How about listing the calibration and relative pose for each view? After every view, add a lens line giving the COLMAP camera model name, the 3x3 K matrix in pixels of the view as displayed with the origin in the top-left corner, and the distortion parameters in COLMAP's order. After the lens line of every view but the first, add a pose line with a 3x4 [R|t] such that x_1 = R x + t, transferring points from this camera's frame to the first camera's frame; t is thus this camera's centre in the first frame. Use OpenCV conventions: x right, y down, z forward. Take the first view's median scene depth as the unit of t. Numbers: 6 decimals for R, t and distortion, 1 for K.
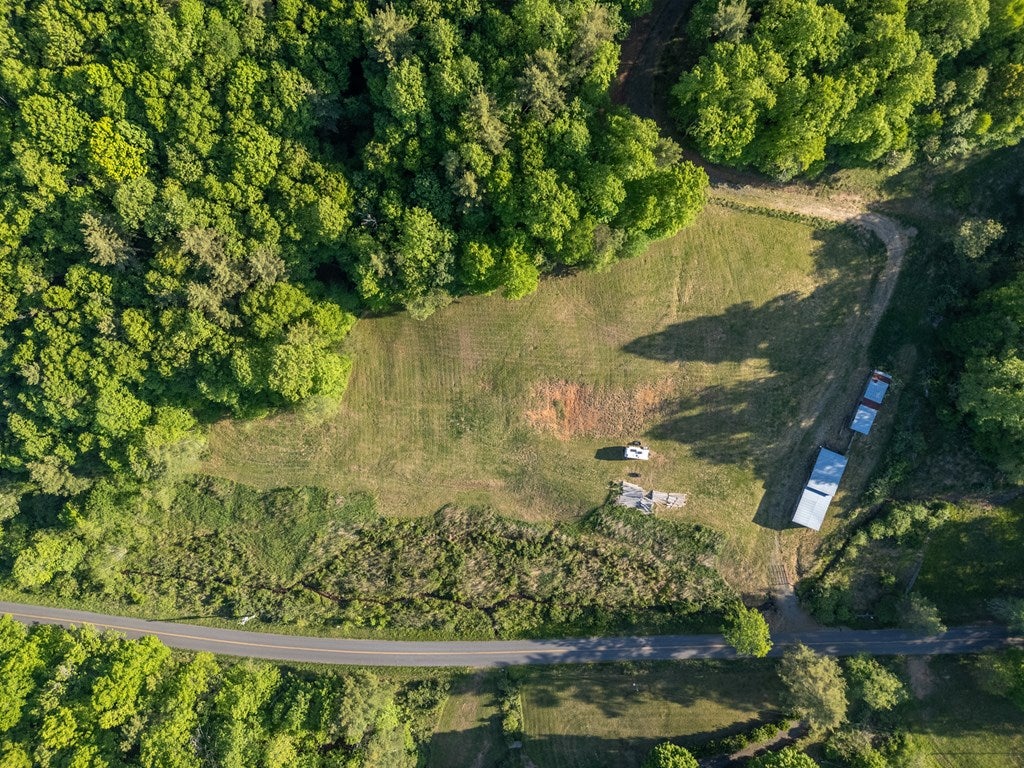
lens RADIAL K [[754.4, 0, 512.0], [0, 754.4, 384.0], [0, 0, 1]] dist [0.058423, -0.003417]
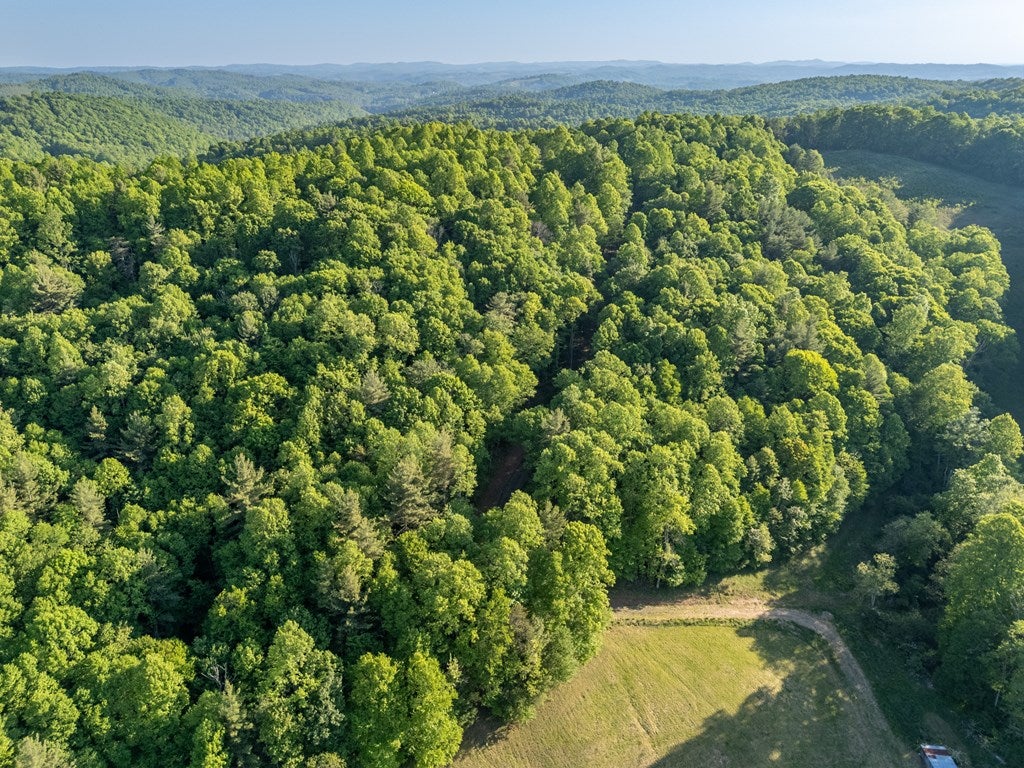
lens RADIAL K [[732.2, 0, 510.4], [0, 732.2, 409.0], [0, 0, 1]] dist [0.073191, -0.051947]
pose [[0.939793, -0.117383, 0.320951, -0.124966], [0.340837, 0.390297, -0.855277, 0.407451], [-0.024872, 0.913175, 0.406807, 0.470633]]
